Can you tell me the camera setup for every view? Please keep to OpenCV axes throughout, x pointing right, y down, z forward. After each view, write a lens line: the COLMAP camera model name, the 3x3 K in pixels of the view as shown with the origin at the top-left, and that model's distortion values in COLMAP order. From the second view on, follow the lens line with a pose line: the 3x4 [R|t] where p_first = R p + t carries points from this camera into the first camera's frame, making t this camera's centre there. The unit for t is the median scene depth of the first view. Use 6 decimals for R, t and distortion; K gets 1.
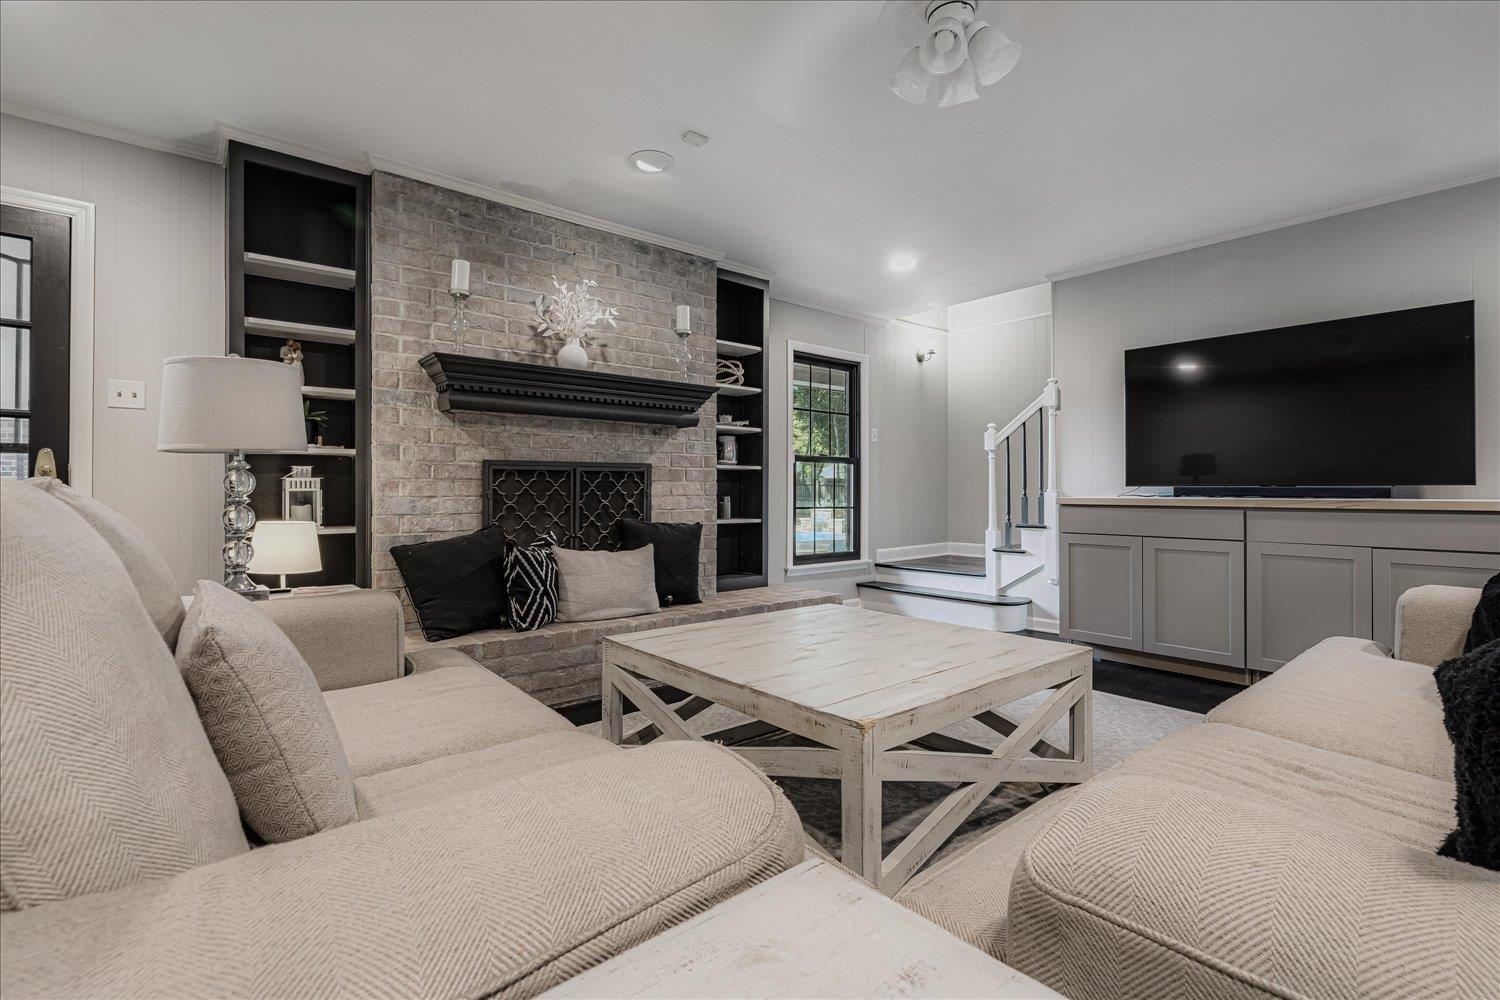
lens RADIAL K [[691.6, 0, 749.1], [0, 691.6, 486.6], [0, 0, 1]] dist [-0.000437, 0.000033]
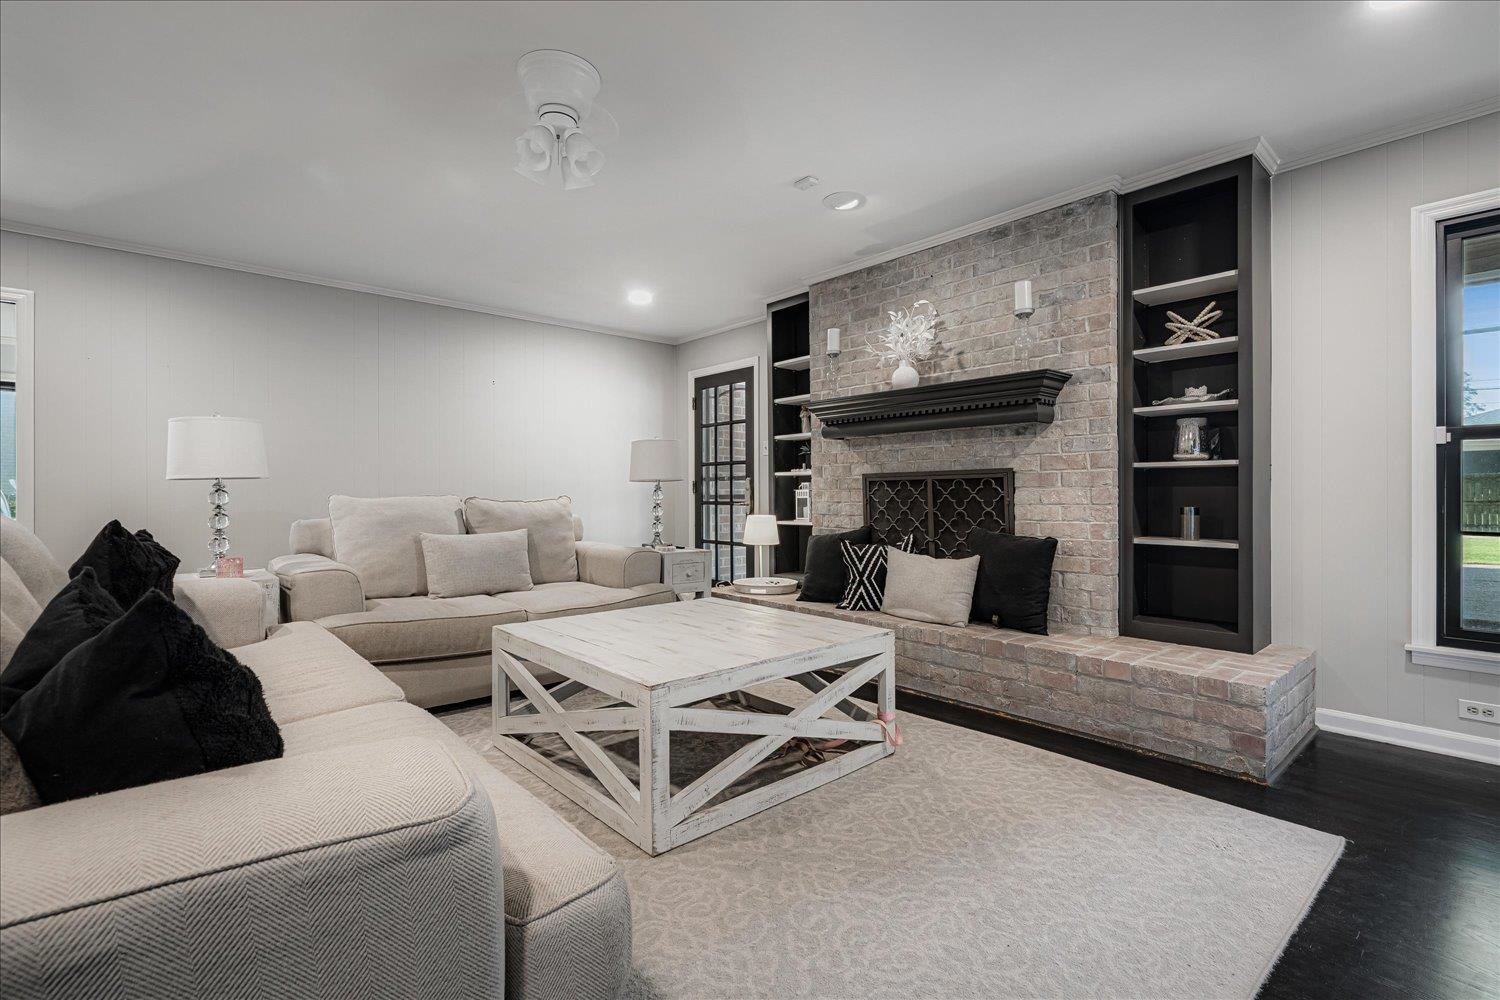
lens RADIAL K [[691.6, 0, 749.5], [0, 691.6, 501.9], [0, 0, 1]] dist [-0.000437, 0.000033]
pose [[0.024153, 0.008596, -0.999671, 0.784561], [0.006865, 0.999938, 0.008764, 0.000359], [0.999685, -0.007074, 0.024092, 0.670277]]
